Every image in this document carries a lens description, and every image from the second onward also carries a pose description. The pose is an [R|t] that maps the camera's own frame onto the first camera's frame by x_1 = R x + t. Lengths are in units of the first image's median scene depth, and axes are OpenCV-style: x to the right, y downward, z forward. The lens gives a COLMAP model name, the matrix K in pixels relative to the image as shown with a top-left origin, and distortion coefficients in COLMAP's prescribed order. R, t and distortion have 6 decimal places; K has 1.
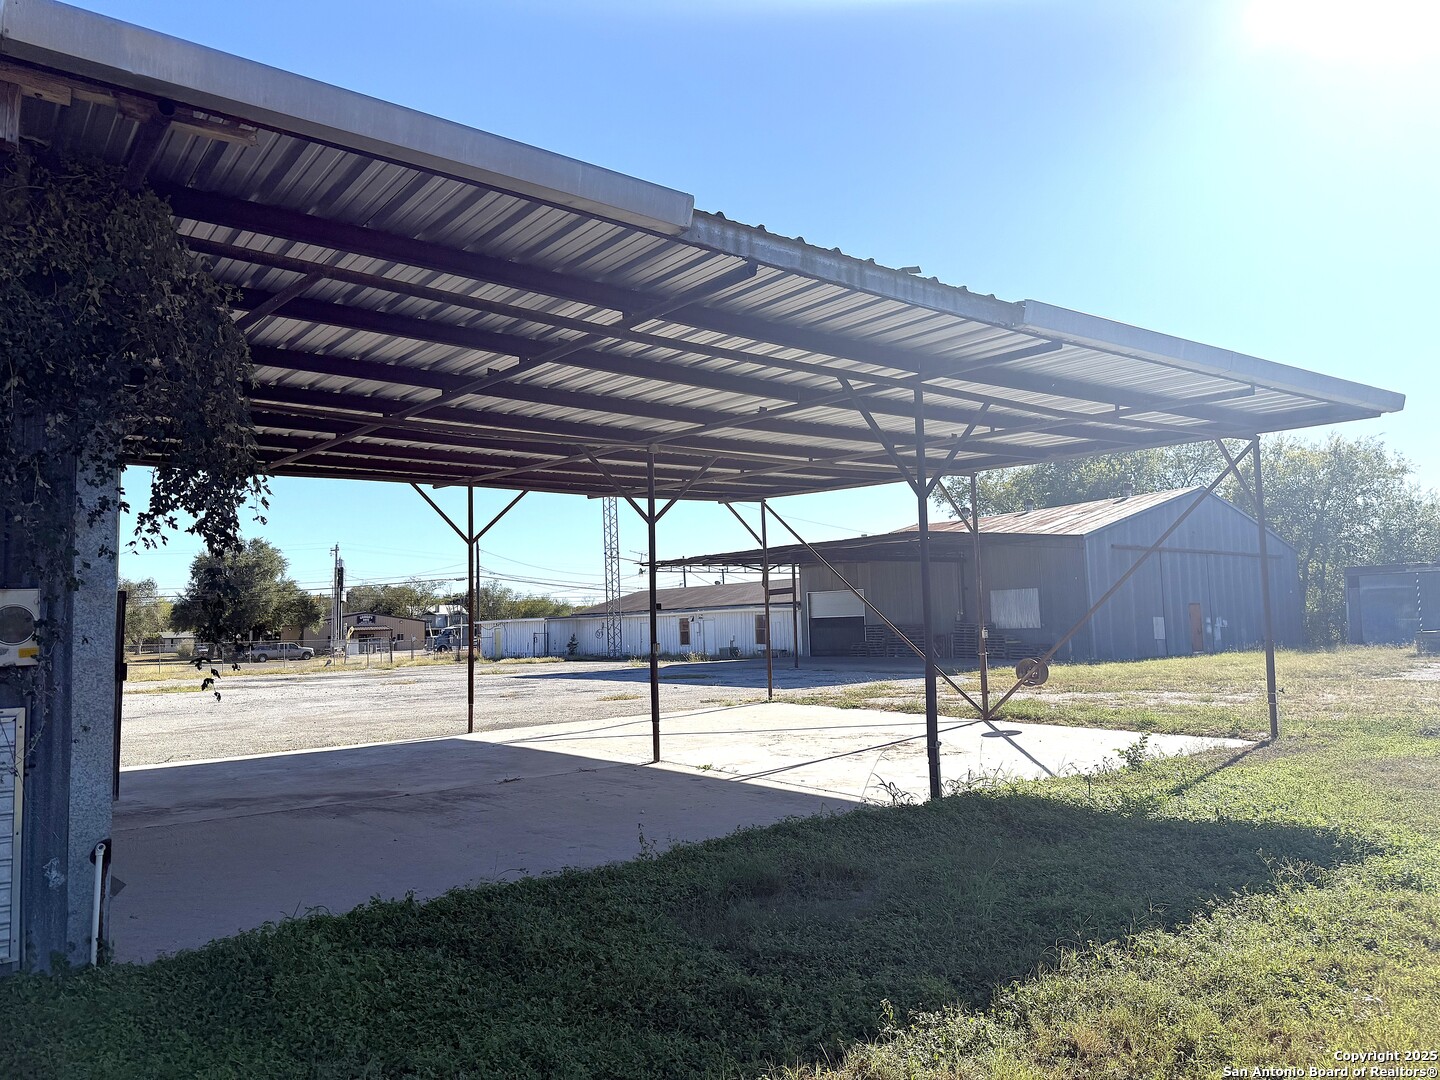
lens RADIAL K [[1013.4, 0, 720.0], [0, 1013.4, 540.0], [0, 0, 1]] dist [0.158127, -0.205015]
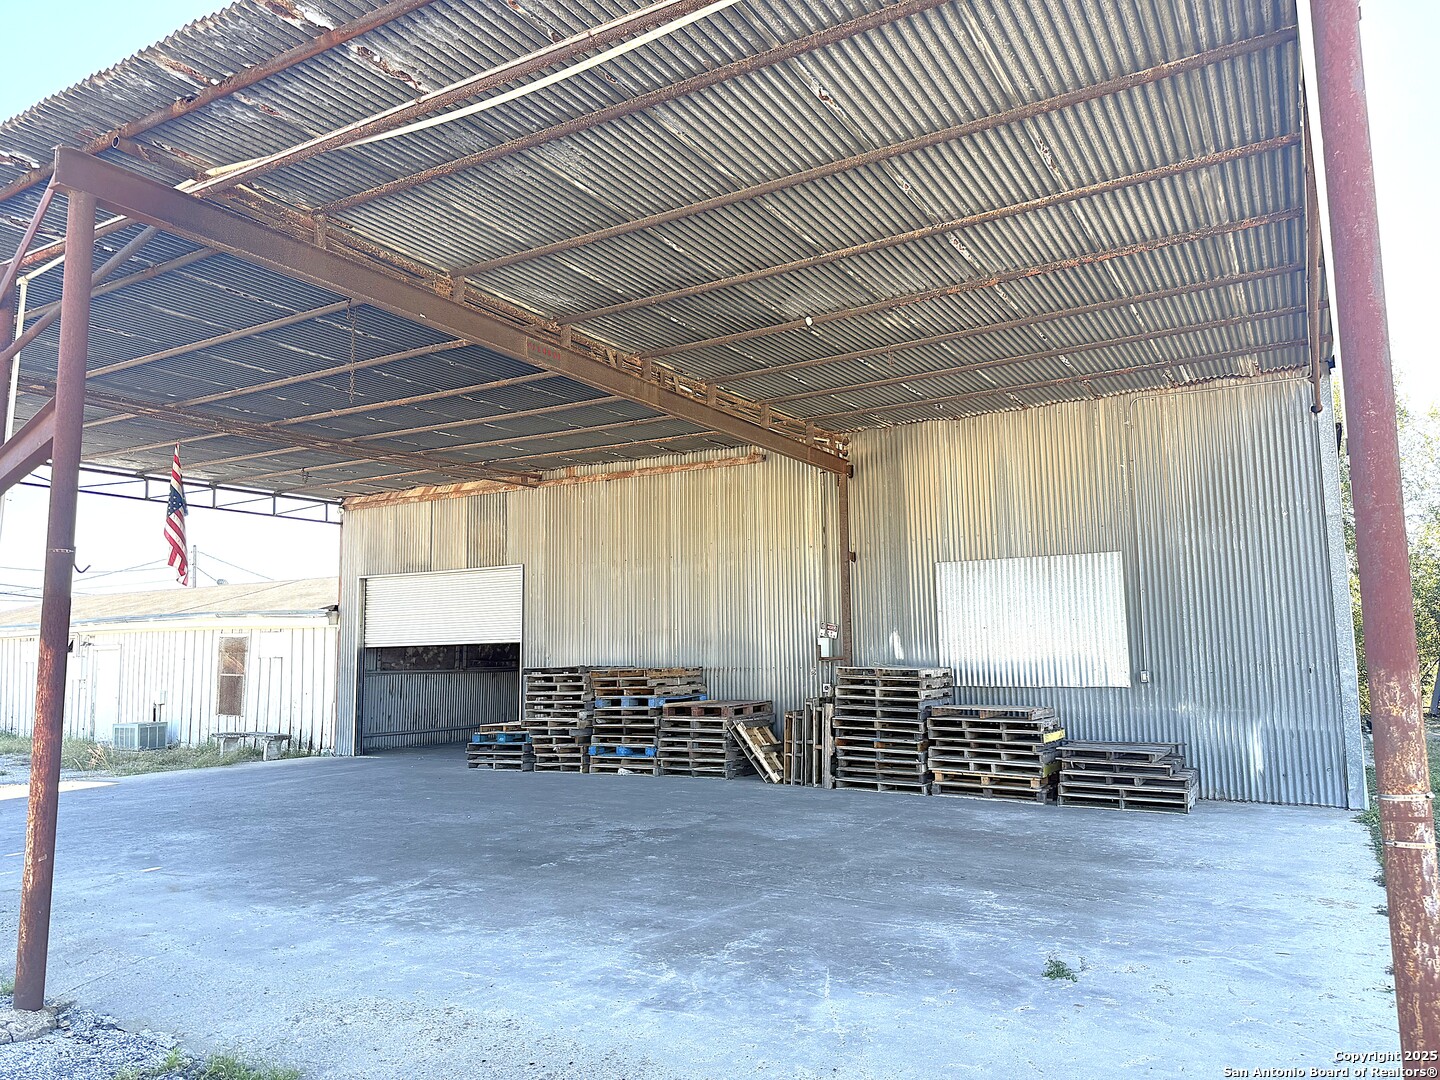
lens RADIAL K [[990.8, 0, 684.1], [0, 990.8, 543.0], [0, 0, 1]] dist [0.087440, -0.128346]
pose [[0.943515, 0.061176, 0.325633, 0.086390], [-0.046868, 0.997567, -0.051612, 0.058288], [-0.327998, 0.033435, 0.944087, 0.689890]]
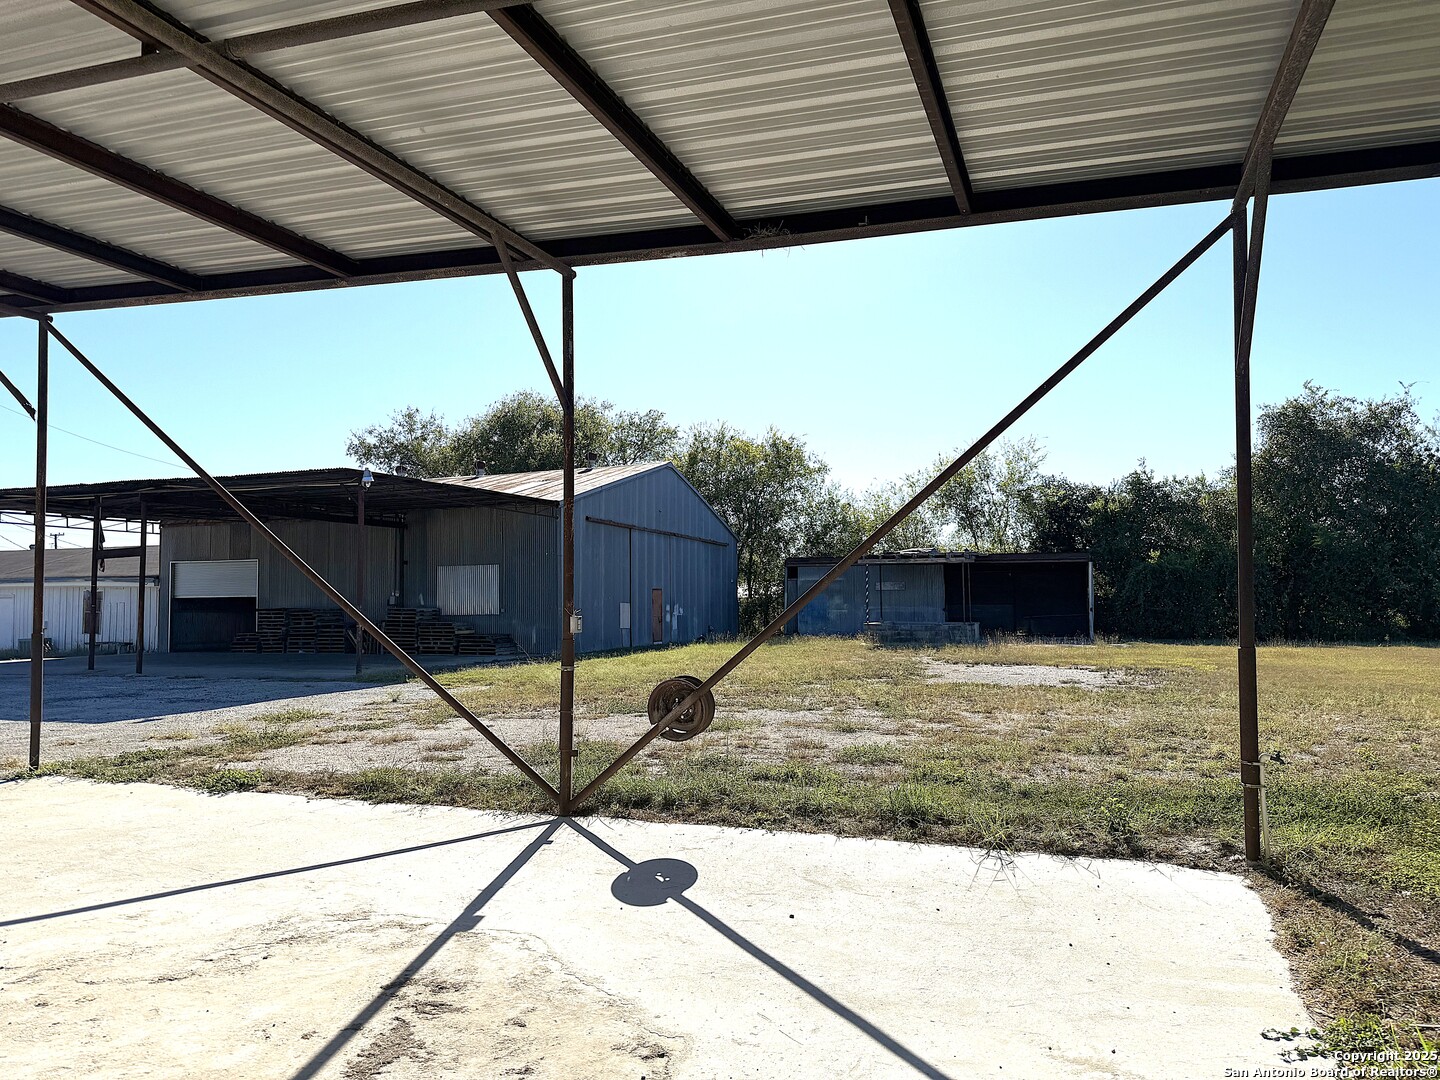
lens RADIAL K [[1025.7, 0, 736.7], [0, 1025.7, 543.2], [0, 0, 1]] dist [0.087890, -0.139797]
pose [[0.837168, 0.054178, 0.544255, 0.024148], [-0.062716, 0.998027, -0.002881, 0.018325], [-0.543338, -0.031722, 0.838915, 0.203091]]
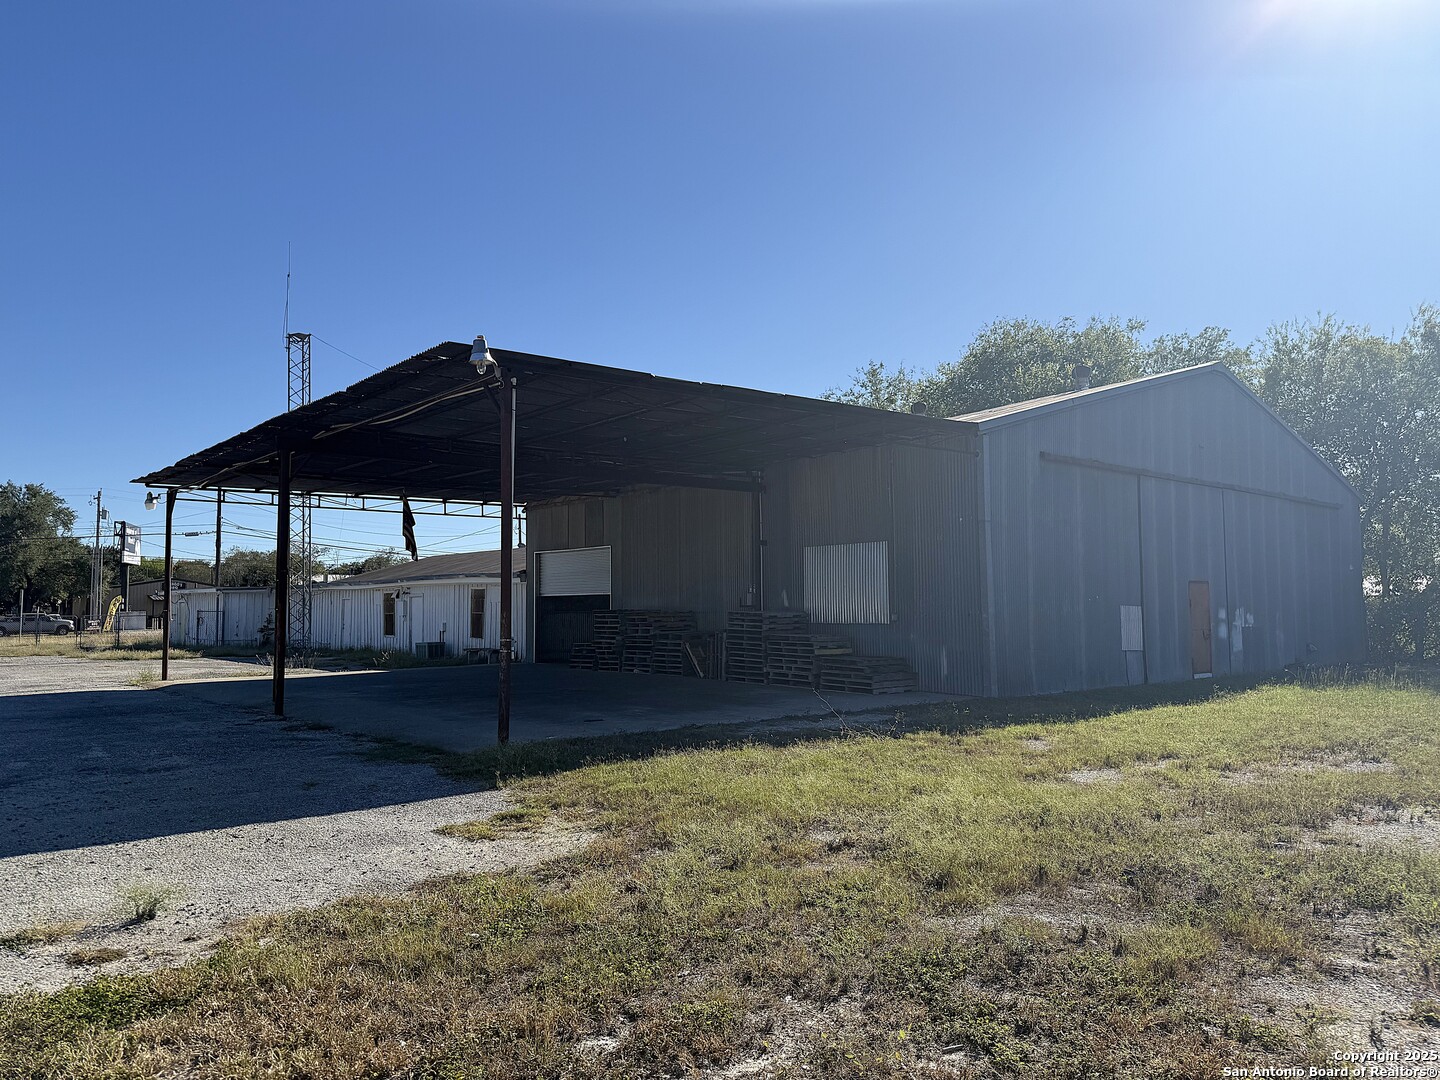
lens RADIAL K [[996.5, 0, 718.7], [0, 996.5, 547.9], [0, 0, 1]] dist [0.083771, -0.125813]
pose [[0.999642, 0.023380, 0.013014, 0.200981], [-0.023719, 0.999365, 0.026592, 0.035166], [-0.012384, -0.026891, 0.999562, 0.477101]]
